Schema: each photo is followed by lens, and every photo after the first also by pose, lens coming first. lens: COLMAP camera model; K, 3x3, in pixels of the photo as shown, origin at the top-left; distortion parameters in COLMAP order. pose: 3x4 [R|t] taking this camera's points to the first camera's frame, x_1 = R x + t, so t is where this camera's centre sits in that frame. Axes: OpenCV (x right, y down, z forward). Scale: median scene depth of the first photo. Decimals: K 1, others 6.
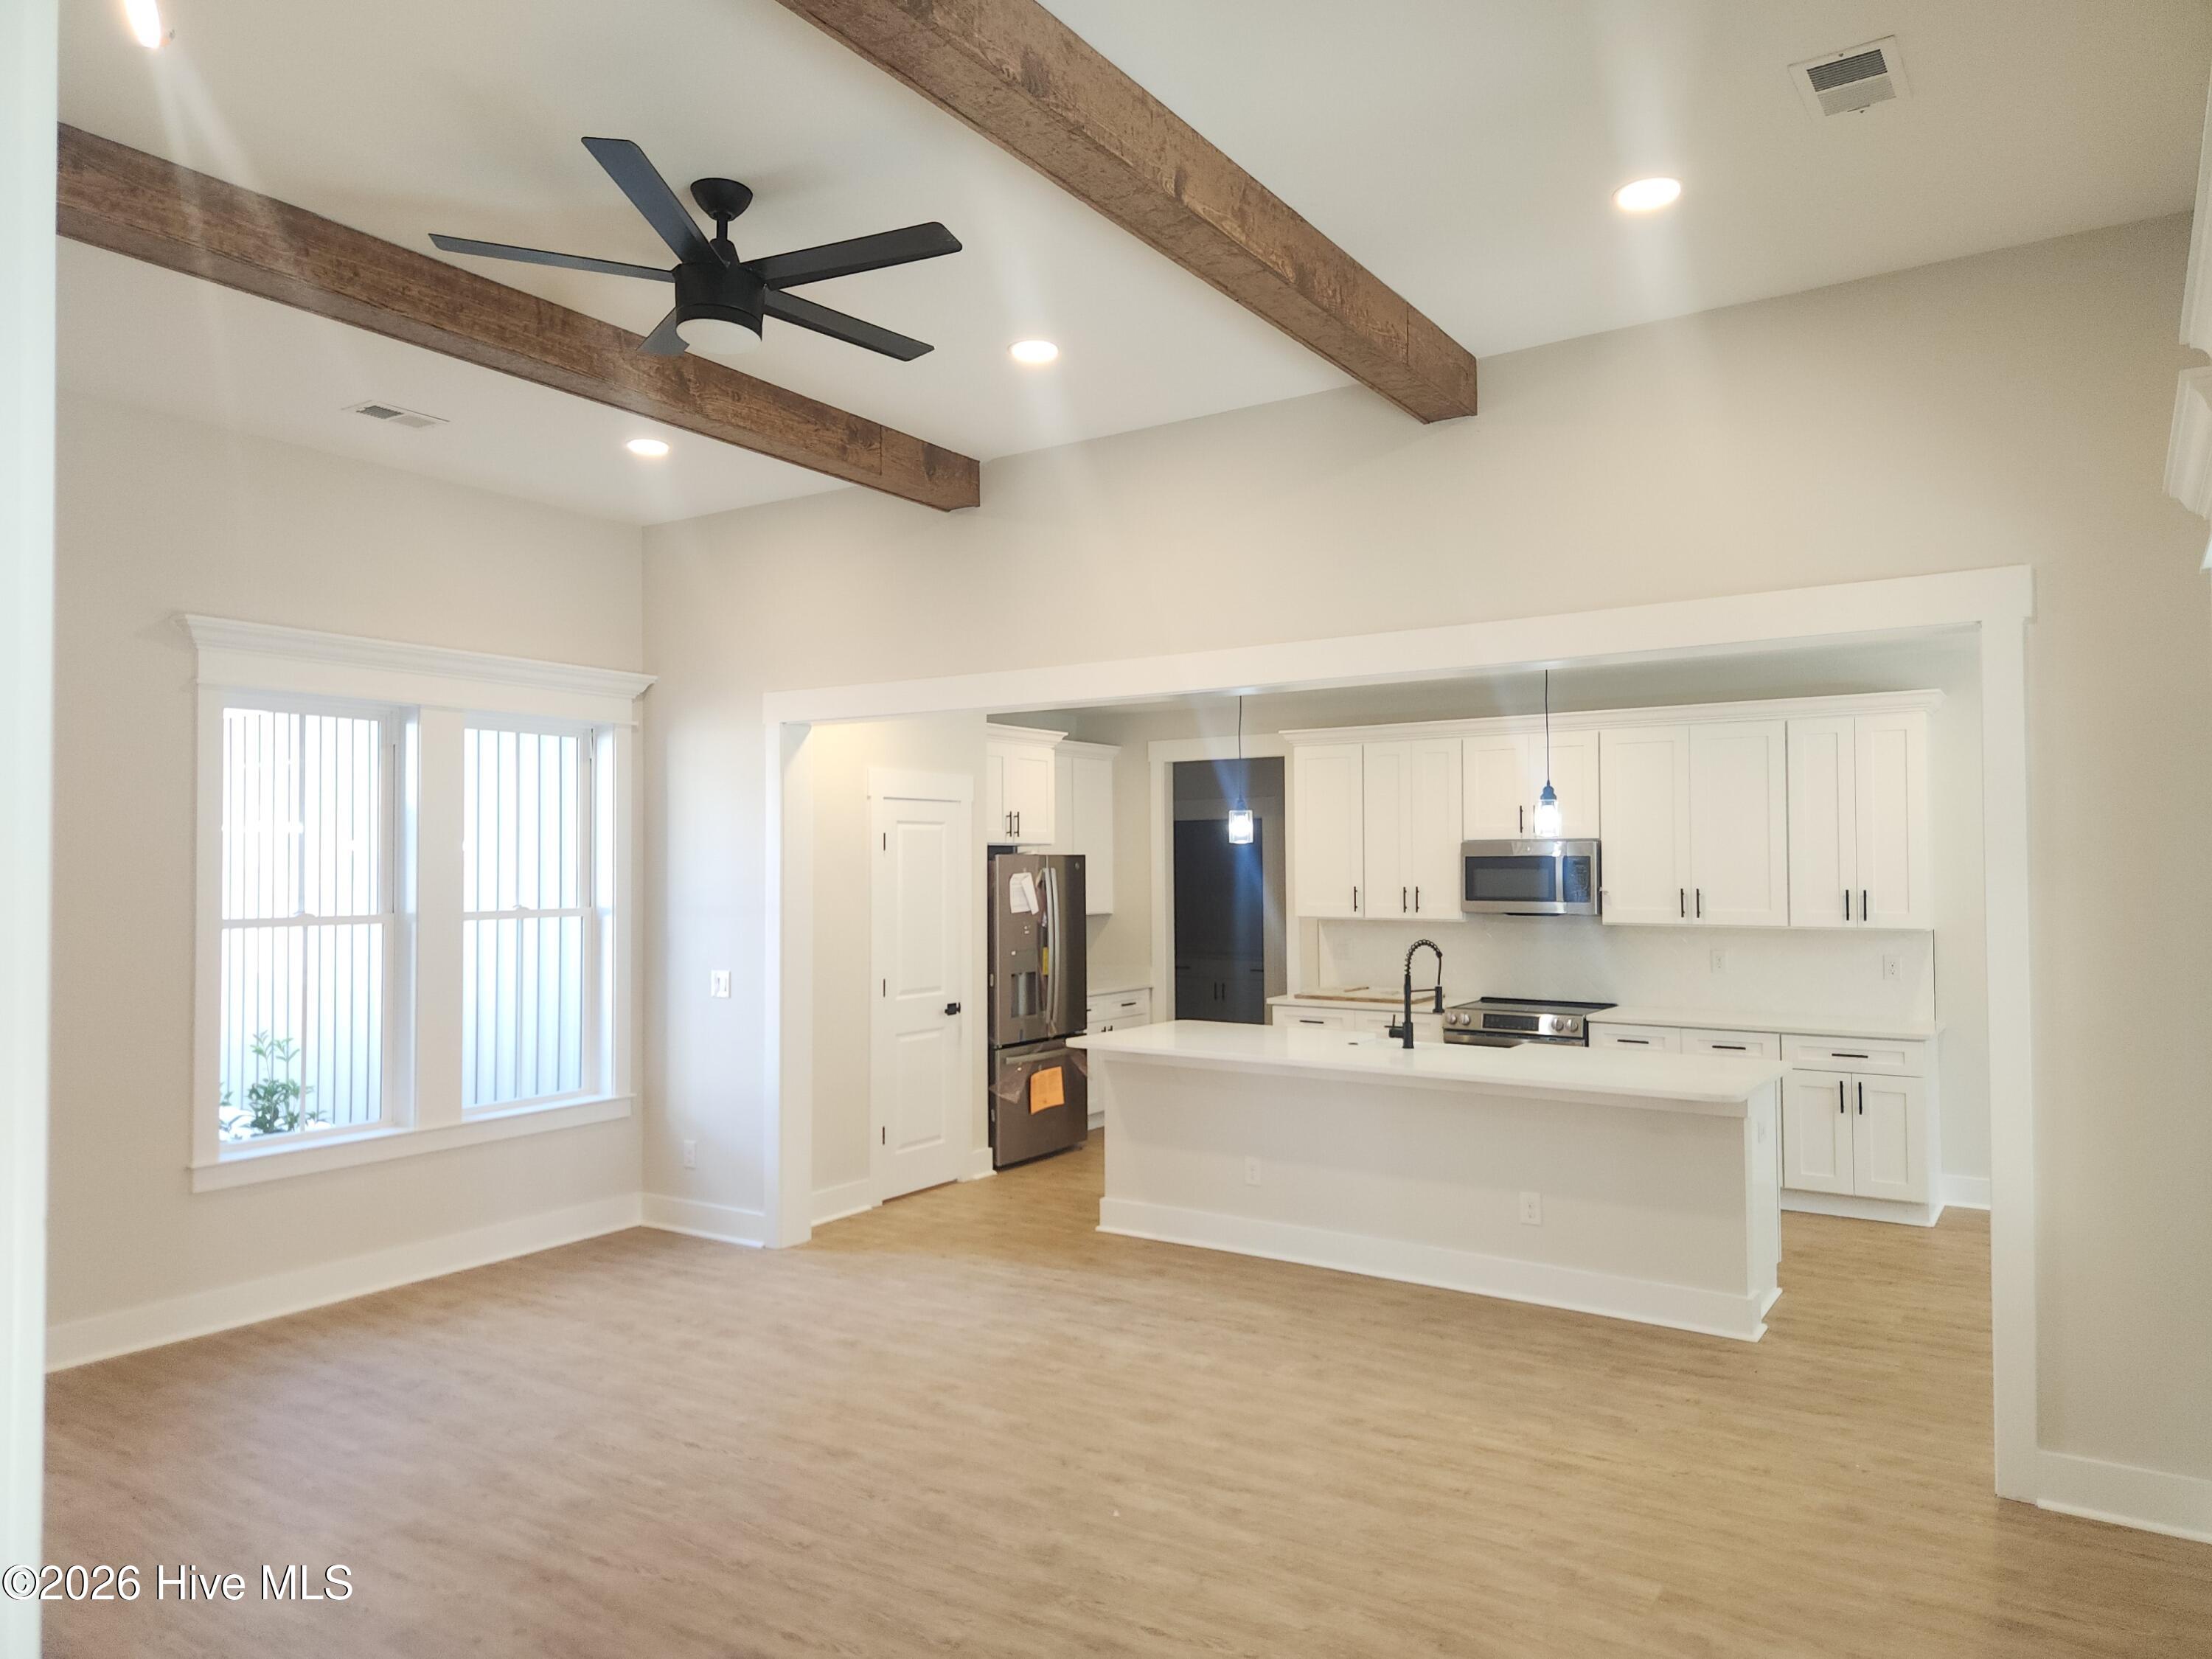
lens RADIAL K [[1472.4, 0, 1100.4], [0, 1472.4, 835.3], [0, 0, 1]] dist [0.081586, -0.066941]
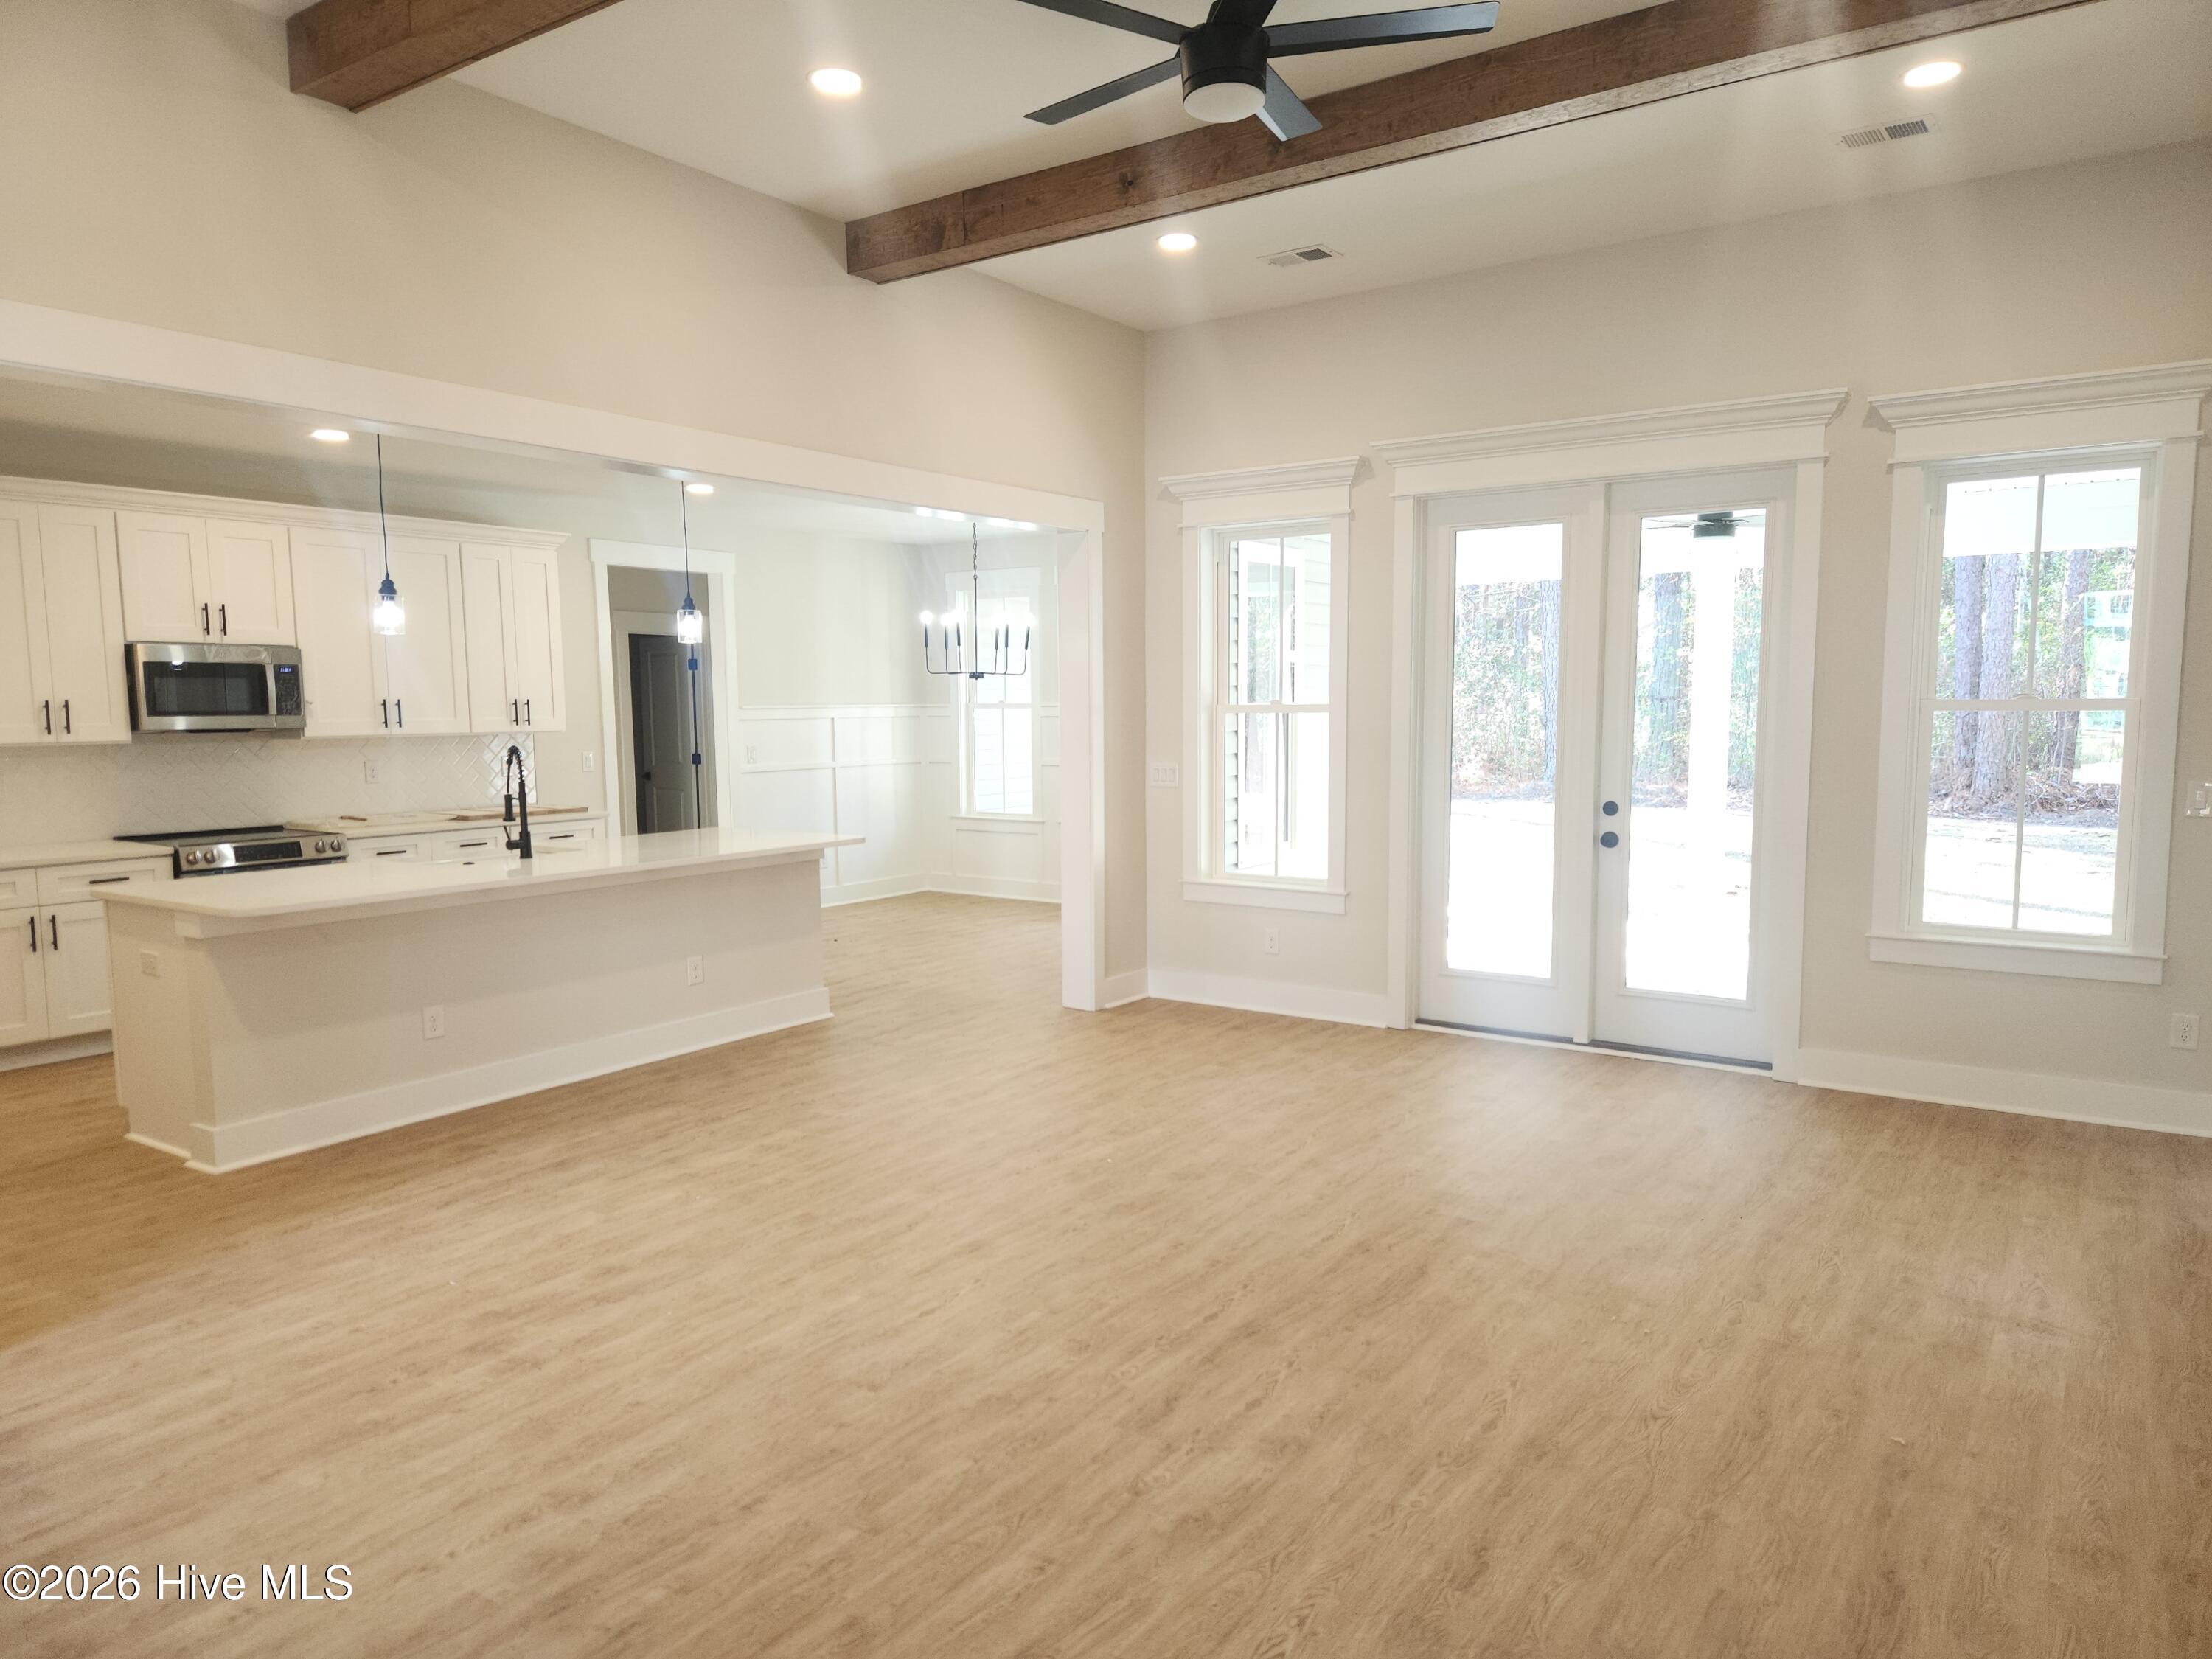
lens RADIAL K [[1471.5, 0, 1104.0], [0, 1471.5, 844.3], [0, 0, 1]] dist [0.084753, -0.072255]
pose [[0.015335, -0.094707, 0.995387, -0.778167], [-0.011034, 0.995427, 0.094881, 0.040717], [-0.999822, -0.012438, 0.014219, 0.632039]]
